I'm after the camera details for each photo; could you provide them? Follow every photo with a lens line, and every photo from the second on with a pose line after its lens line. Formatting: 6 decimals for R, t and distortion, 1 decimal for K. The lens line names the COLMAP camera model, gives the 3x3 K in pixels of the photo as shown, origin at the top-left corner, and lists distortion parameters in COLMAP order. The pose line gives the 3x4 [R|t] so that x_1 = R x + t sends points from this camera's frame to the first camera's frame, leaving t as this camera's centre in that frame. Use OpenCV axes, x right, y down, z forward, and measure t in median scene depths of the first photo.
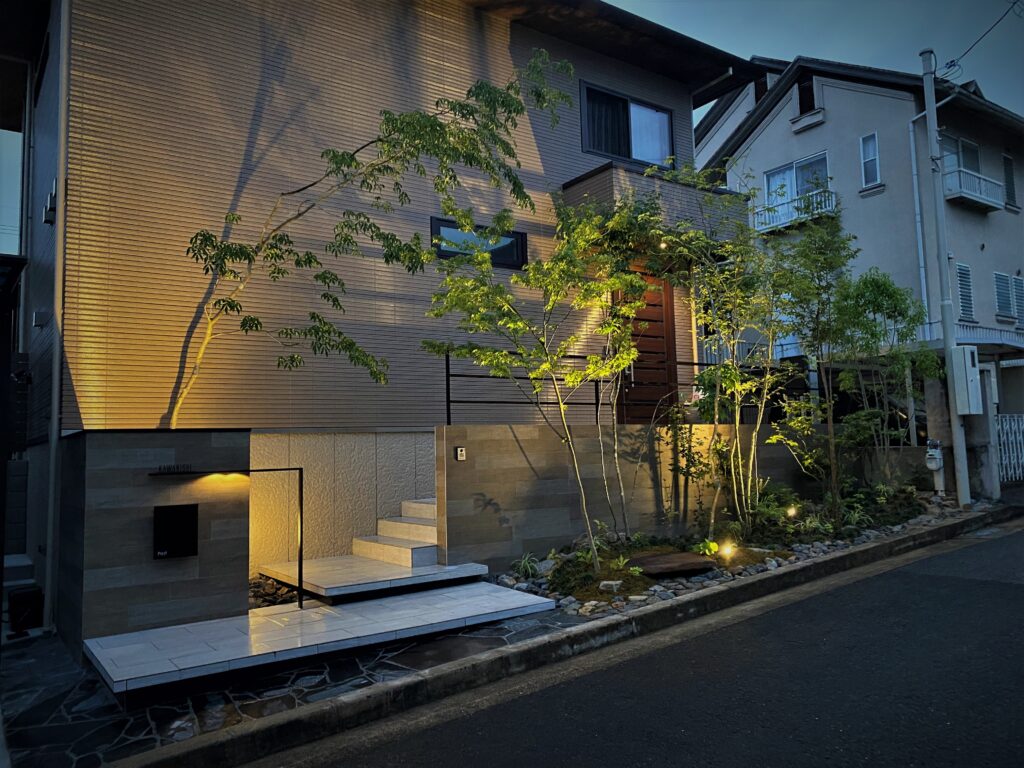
lens RADIAL K [[779.7, 0, 514.4], [0, 779.7, 368.8], [0, 0, 1]] dist [0.053931, -0.075579]
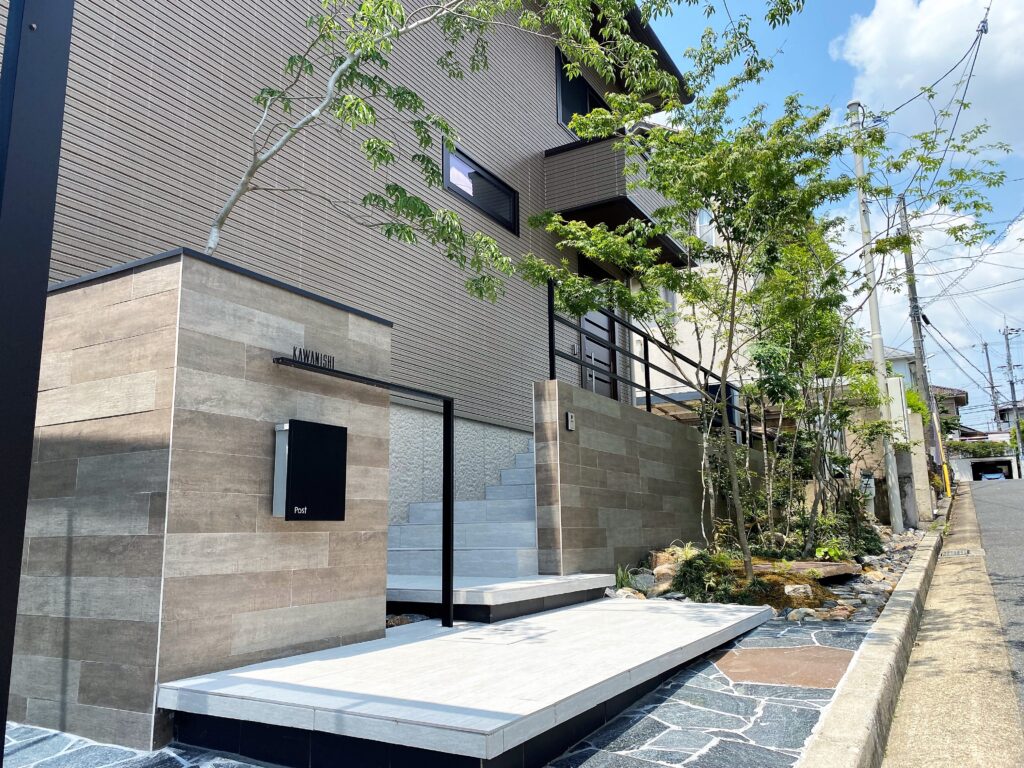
lens RADIAL K [[781.2, 0, 507.3], [0, 781.2, 388.8], [0, 0, 1]] dist [0.130586, -0.370965]
pose [[0.911828, 0.088504, 0.400920, -0.463755], [-0.052931, 0.993681, -0.098975, 0.171585], [-0.407147, 0.069027, 0.910751, 0.399079]]
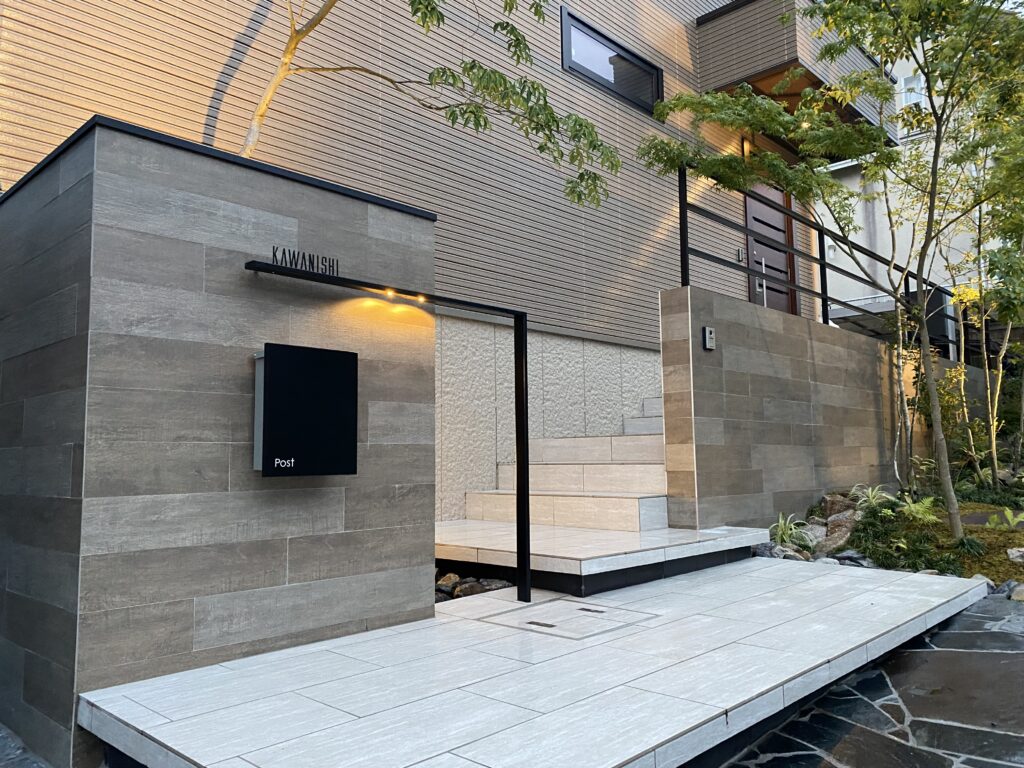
lens RADIAL K [[783.3, 0, 512.0], [0, 783.3, 384.0], [0, 0, 1]] dist [0.049107, -0.076535]
pose [[0.982364, 0.033247, 0.184000, -0.352179], [-0.033549, 0.999436, -0.001474, 0.165343], [-0.183946, -0.004725, 0.982925, 0.509227]]
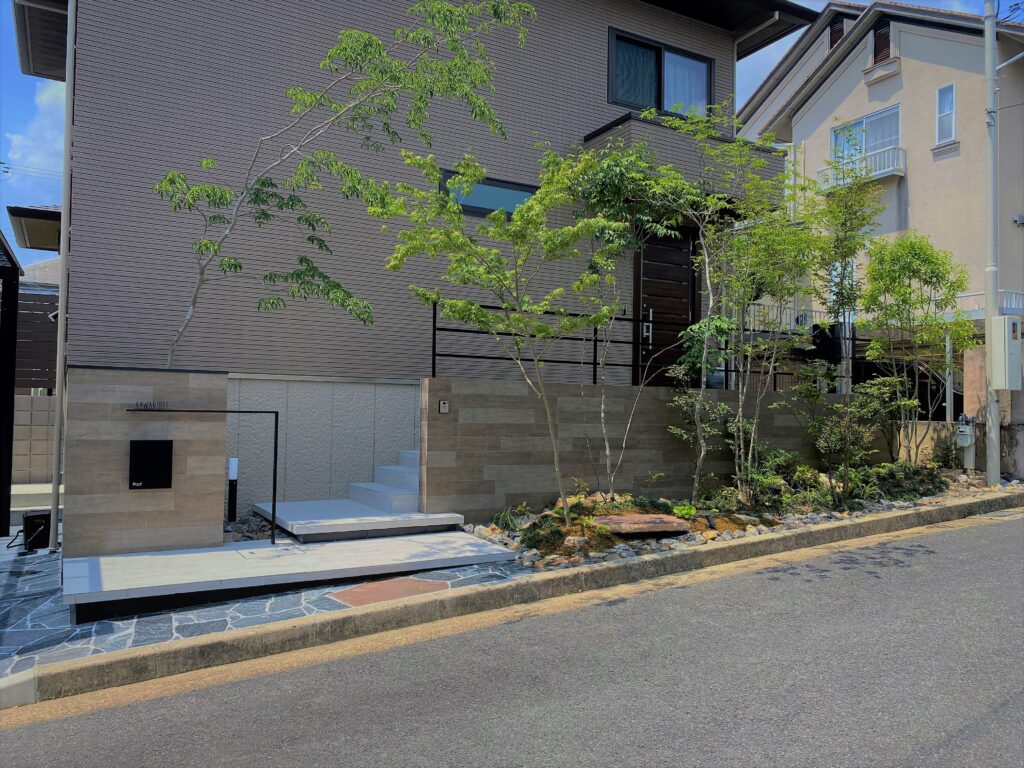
lens RADIAL K [[783.3, 0, 512.0], [0, 783.3, 384.0], [0, 0, 1]] dist [0.049107, -0.076535]
pose [[0.993481, 0.040355, -0.106620, 0.141496], [-0.033053, 0.997042, 0.069384, 0.007663], [0.109105, -0.065408, 0.991876, 0.004828]]
